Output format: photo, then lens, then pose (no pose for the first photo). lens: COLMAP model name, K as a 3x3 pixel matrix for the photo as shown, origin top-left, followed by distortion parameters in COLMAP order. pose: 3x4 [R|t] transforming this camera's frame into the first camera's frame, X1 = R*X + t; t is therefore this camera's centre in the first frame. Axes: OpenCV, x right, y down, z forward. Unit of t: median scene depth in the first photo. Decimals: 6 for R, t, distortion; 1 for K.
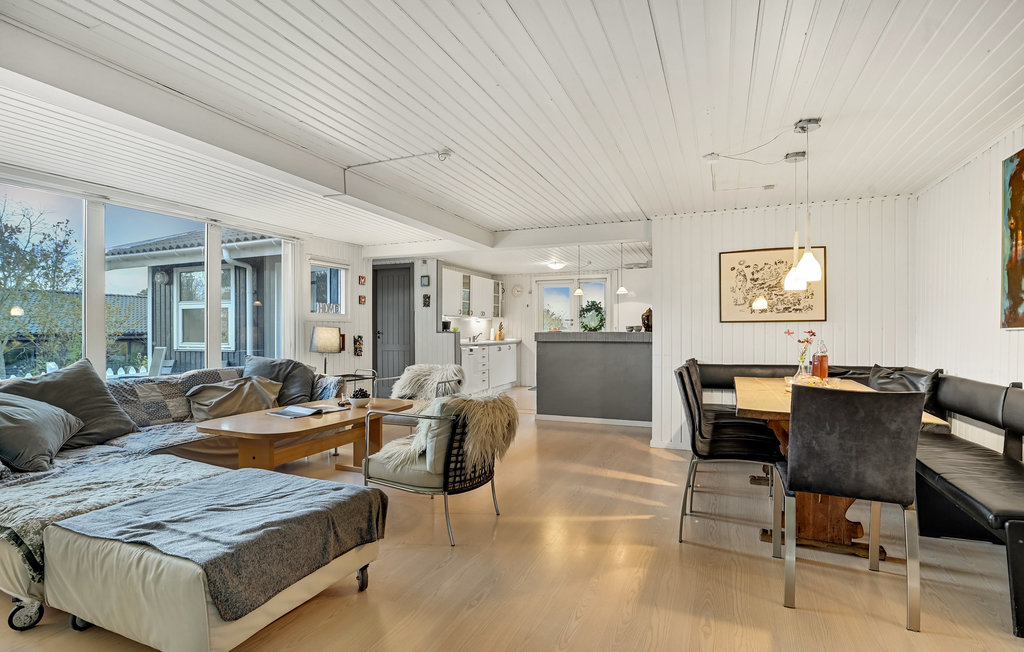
lens RADIAL K [[497.1, 0, 508.4], [0, 497.1, 329.9], [0, 0, 1]] dist [-0.001408, -0.000096]
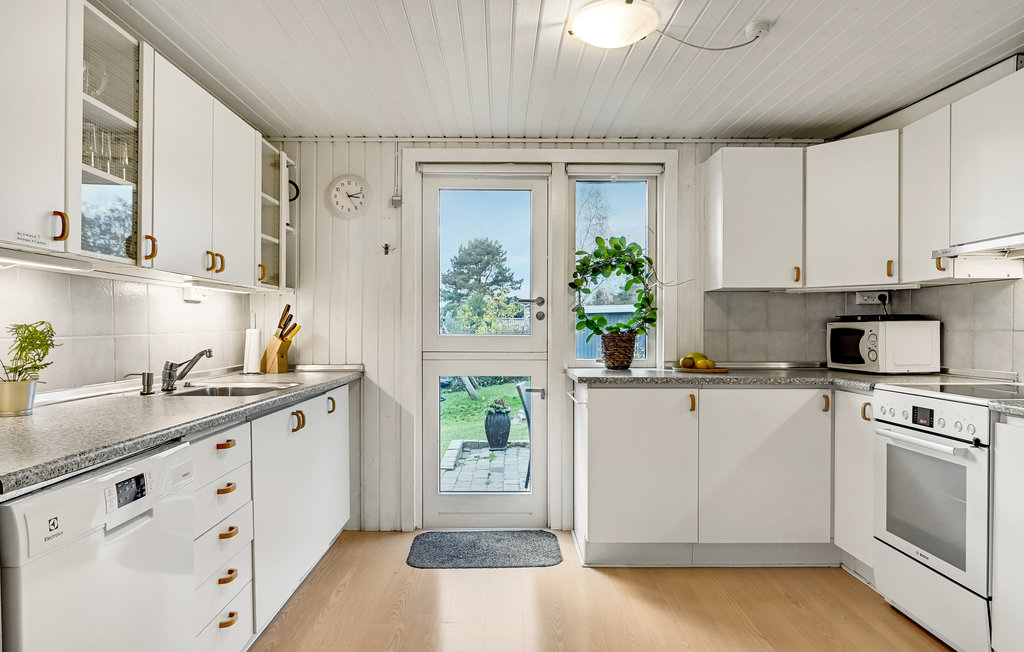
lens RADIAL K [[639.0, 0, 512.0], [0, 639.0, 326.0], [0, 0, 1]] dist [-0.002728, -0.001318]
pose [[0.924963, -0.002580, 0.380047, -0.037270], [0.000123, 0.999979, 0.006488, -0.007161], [-0.380056, -0.005954, 0.924944, 0.695790]]
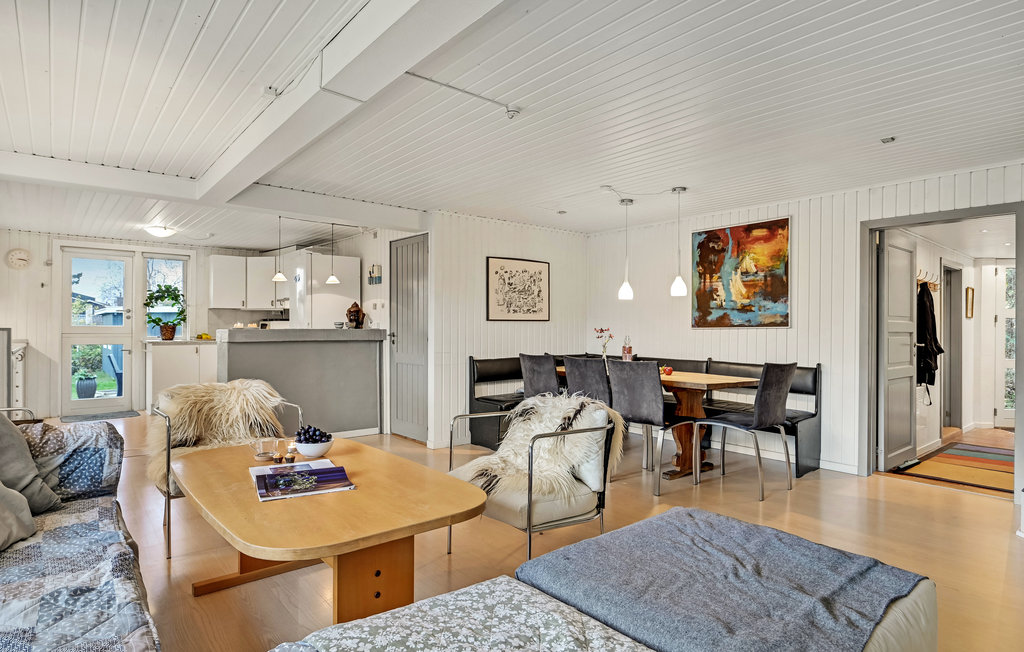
lens RADIAL K [[549.6, 0, 510.9], [0, 549.6, 328.6], [0, 0, 1]] dist [-0.007700, -0.001592]
pose [[0.470462, -0.001229, 0.882419, -0.309549], [-0.006135, 0.999970, 0.004664, -0.001699], [-0.882399, -0.007608, 0.470440, 0.194919]]
